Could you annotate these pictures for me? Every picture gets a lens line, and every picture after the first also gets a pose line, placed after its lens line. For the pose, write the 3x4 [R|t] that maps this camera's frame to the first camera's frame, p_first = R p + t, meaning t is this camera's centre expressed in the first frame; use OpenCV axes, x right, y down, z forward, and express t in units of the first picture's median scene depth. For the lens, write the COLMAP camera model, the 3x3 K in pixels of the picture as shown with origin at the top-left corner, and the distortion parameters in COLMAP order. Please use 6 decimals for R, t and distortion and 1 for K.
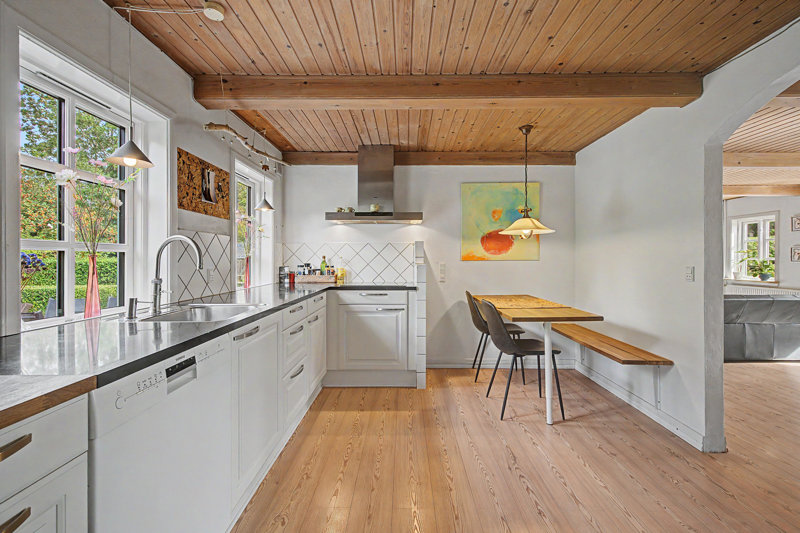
lens RADIAL K [[361.5, 0, 401.2], [0, 361.5, 261.6], [0, 0, 1]] dist [0.016932, 0.000058]
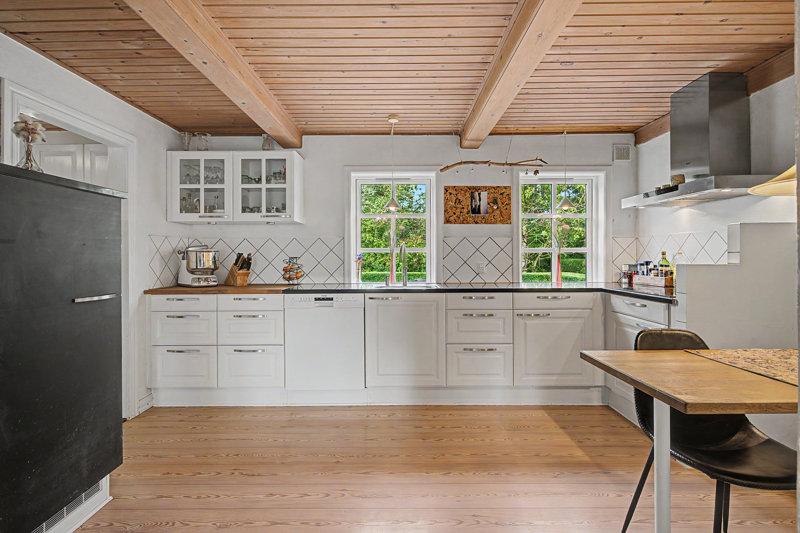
lens RADIAL K [[402.3, 0, 401.6], [0, 402.3, 257.4], [0, 0, 1]] dist [0.002303, 0.000774]
pose [[0.007669, 0.003205, -0.999965, 0.924060], [-0.005435, 0.999980, 0.003164, -0.004280], [0.999956, 0.005411, 0.007686, 0.642430]]
